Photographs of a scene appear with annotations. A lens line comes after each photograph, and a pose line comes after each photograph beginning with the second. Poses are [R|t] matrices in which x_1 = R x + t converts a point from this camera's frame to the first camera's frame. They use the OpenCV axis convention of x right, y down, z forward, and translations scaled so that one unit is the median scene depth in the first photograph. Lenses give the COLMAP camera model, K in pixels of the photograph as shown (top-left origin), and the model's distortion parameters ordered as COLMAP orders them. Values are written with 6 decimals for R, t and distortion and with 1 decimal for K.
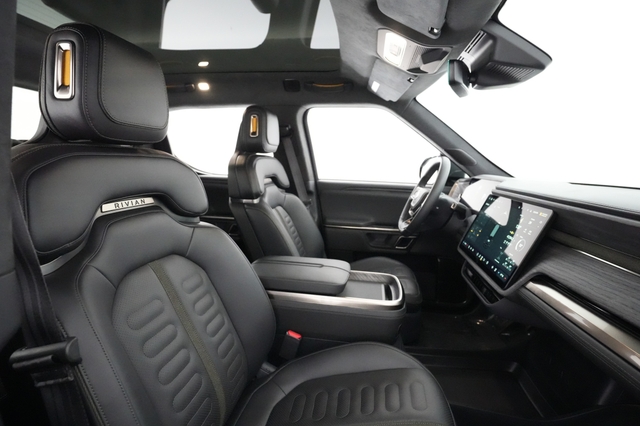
lens RADIAL K [[311.2, 0, 319.3], [0, 311.2, 214.2], [0, 0, 1]] dist [-0.013294, 0.001447]
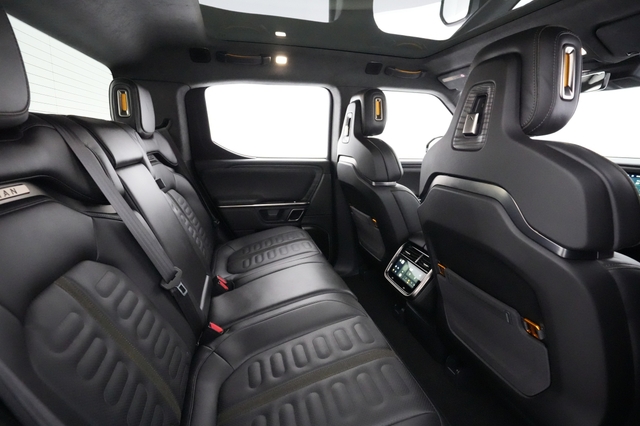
lens RADIAL K [[311.2, 0, 324.2], [0, 311.2, 210.9], [0, 0, 1]] dist [-0.013294, 0.001447]
pose [[0.927683, -0.080272, 0.364638, -0.620704], [0.055757, 0.995449, 0.077287, -0.036387], [-0.369182, -0.051367, 0.927937, 0.090483]]
